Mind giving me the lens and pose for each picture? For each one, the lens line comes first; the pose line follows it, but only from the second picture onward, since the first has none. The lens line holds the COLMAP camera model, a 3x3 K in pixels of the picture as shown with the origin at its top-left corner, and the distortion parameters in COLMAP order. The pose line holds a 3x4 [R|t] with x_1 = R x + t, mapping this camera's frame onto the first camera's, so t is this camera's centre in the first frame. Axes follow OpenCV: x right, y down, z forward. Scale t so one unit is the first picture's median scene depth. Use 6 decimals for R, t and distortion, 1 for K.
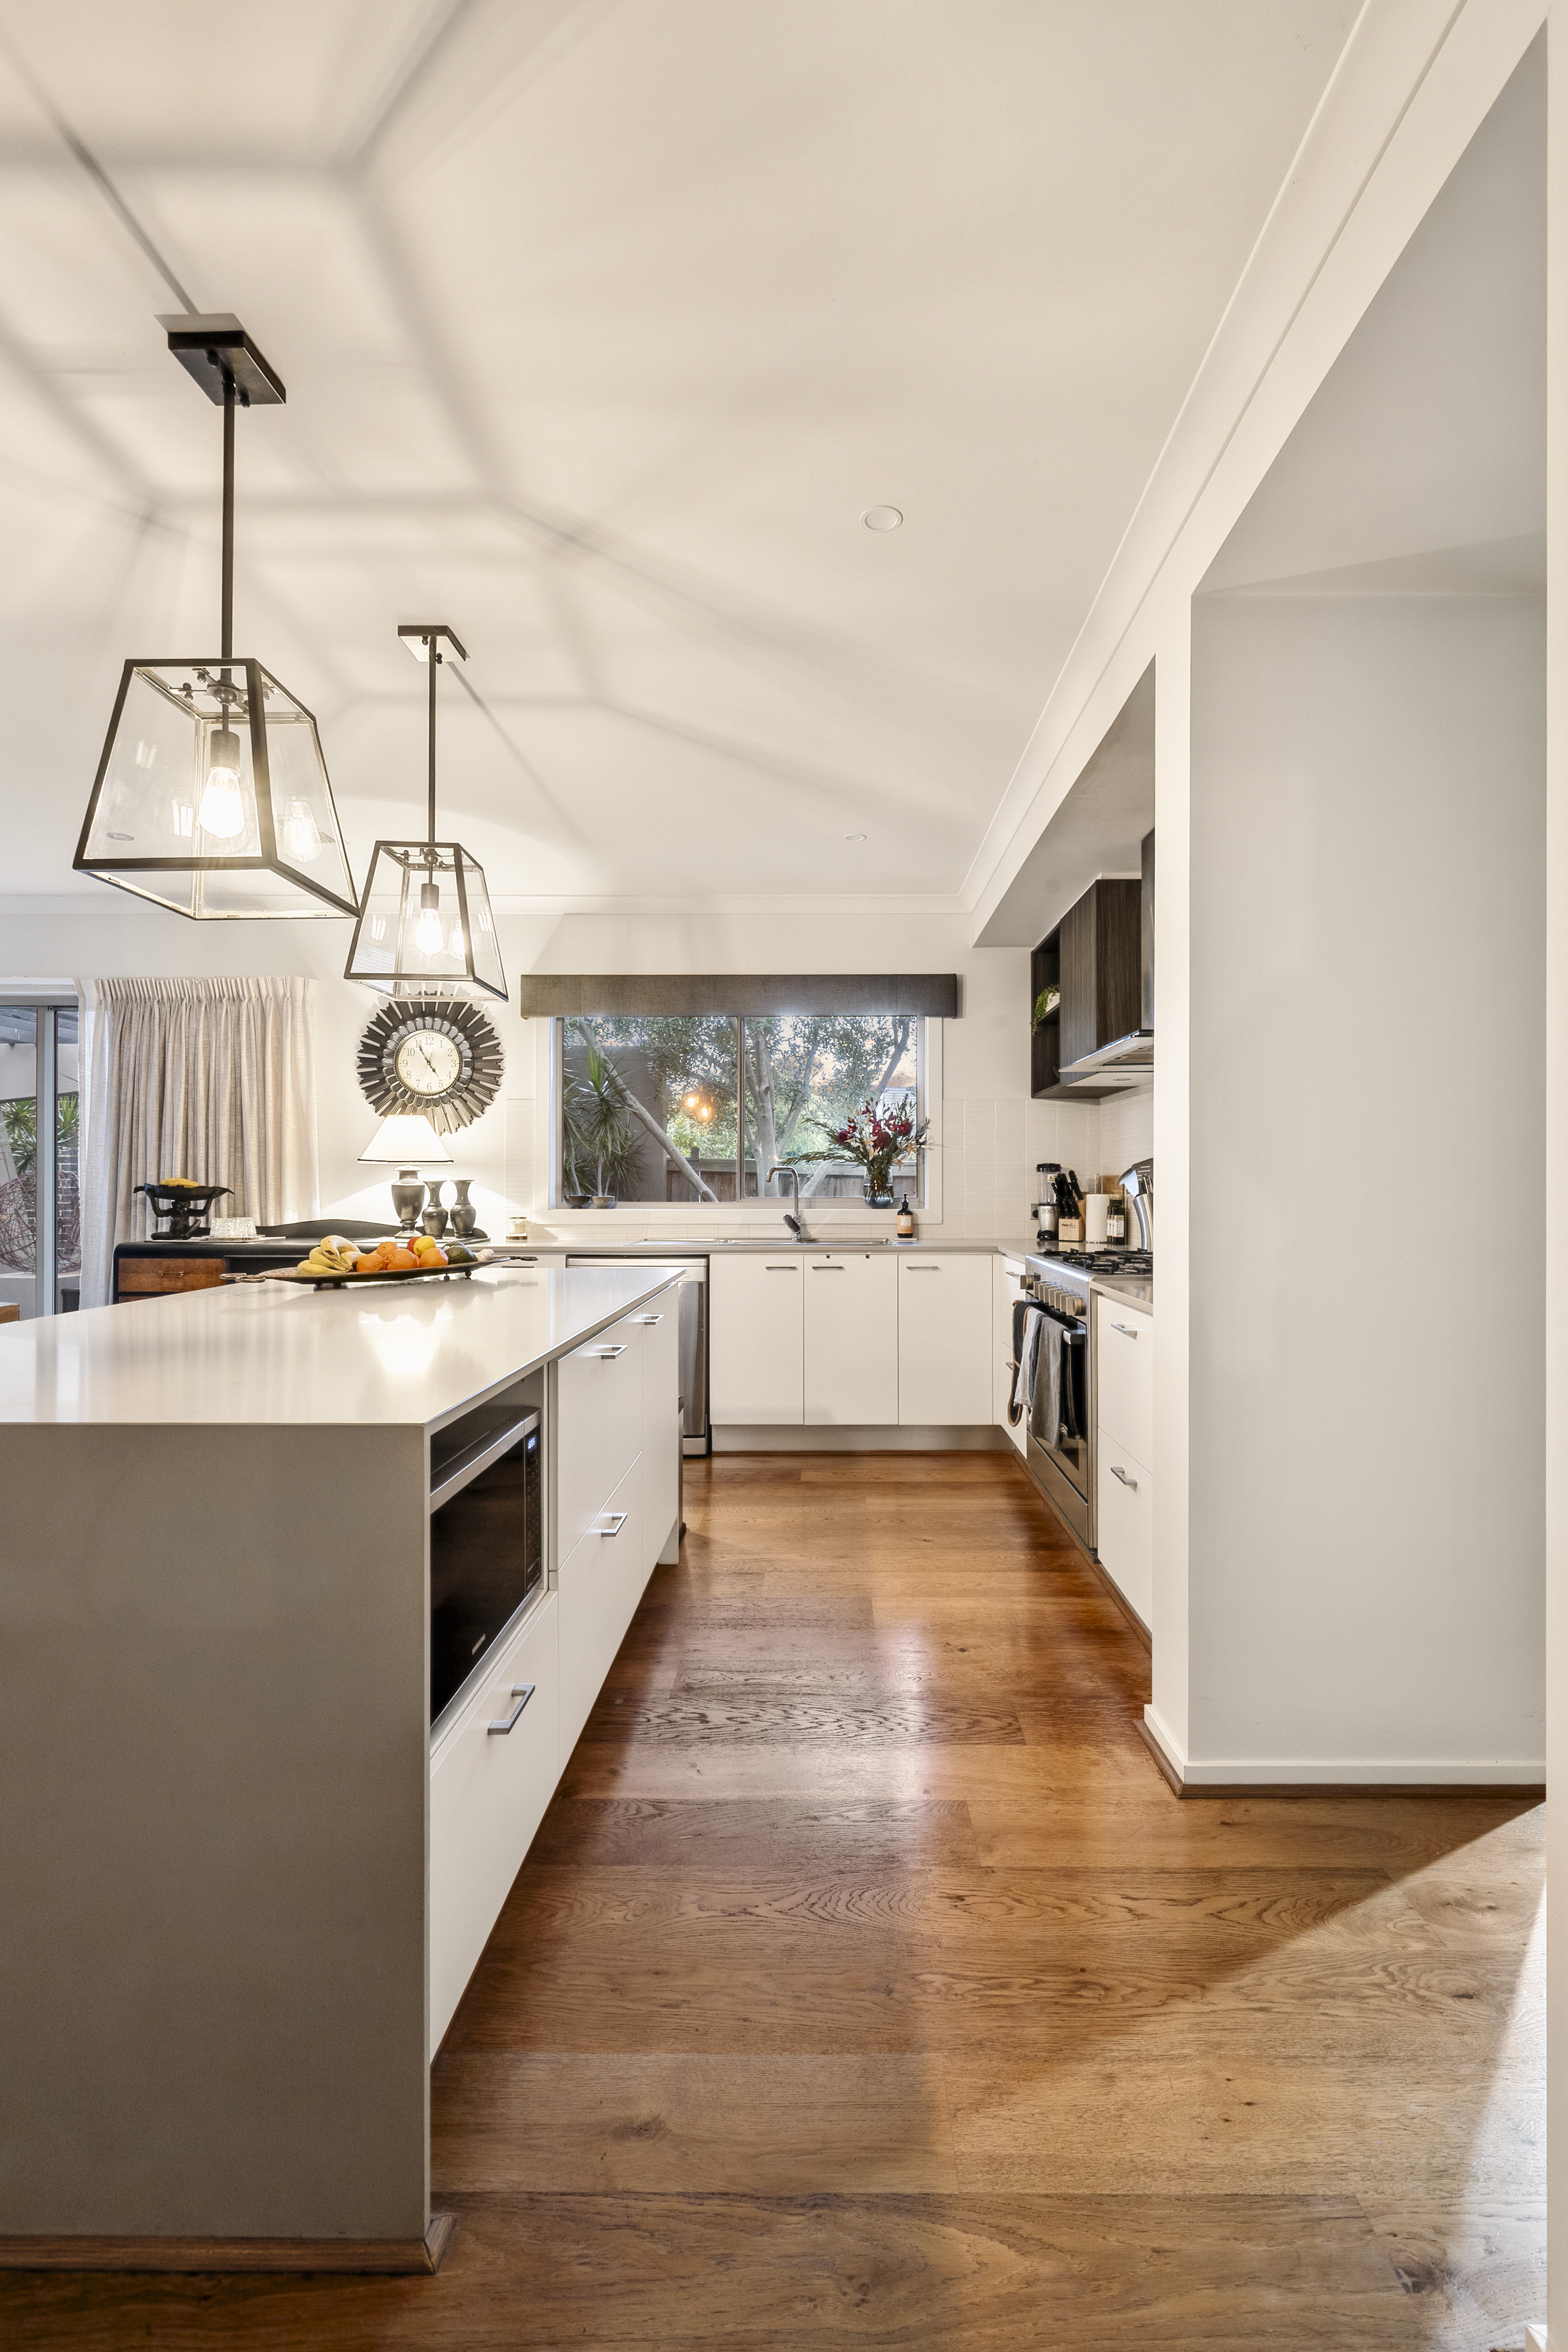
lens RADIAL K [[1022.3, 0, 789.2], [0, 1022.3, 1177.1], [0, 0, 1]] dist [-0.001866, -0.000162]
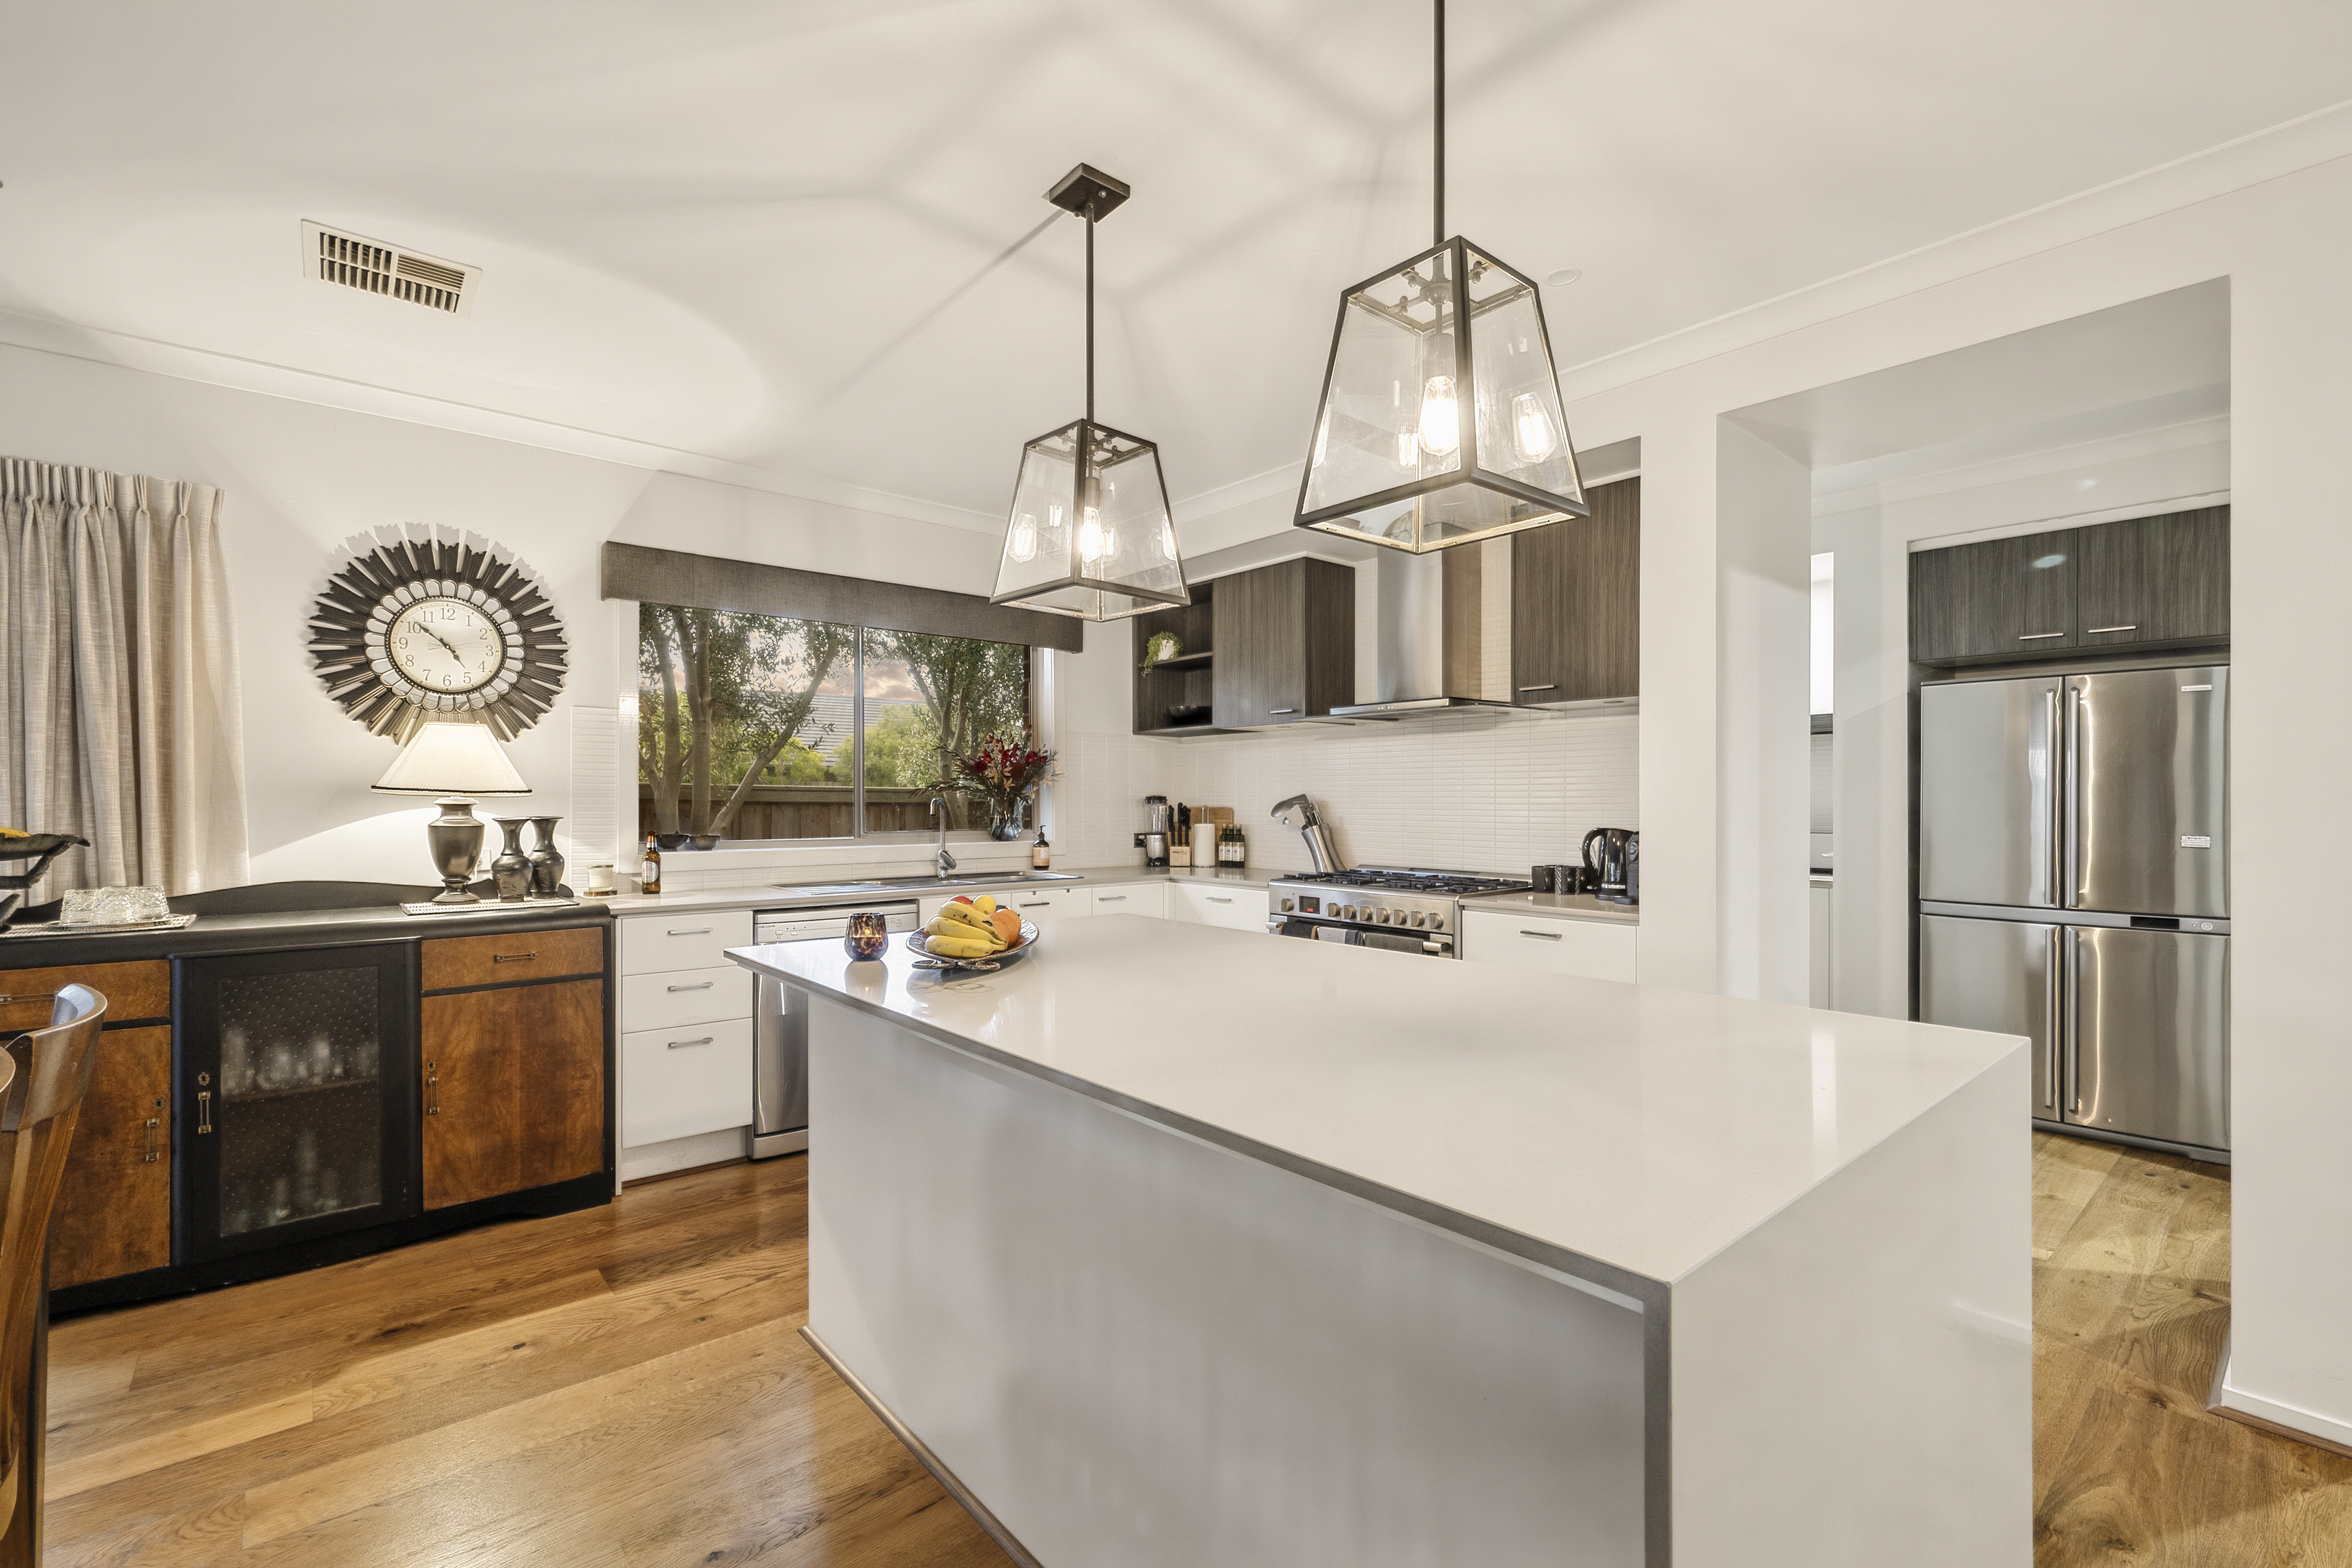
lens RADIAL K [[1022.3, 0, 1169.9], [0, 1022.3, 801.9], [0, 0, 1]] dist [-0.001866, -0.000162]
pose [[0.757803, -0.001130, 0.652482, -0.435067], [-0.001494, 0.999993, 0.003468, -0.010190], [-0.652482, -0.003603, 0.757796, 0.163525]]
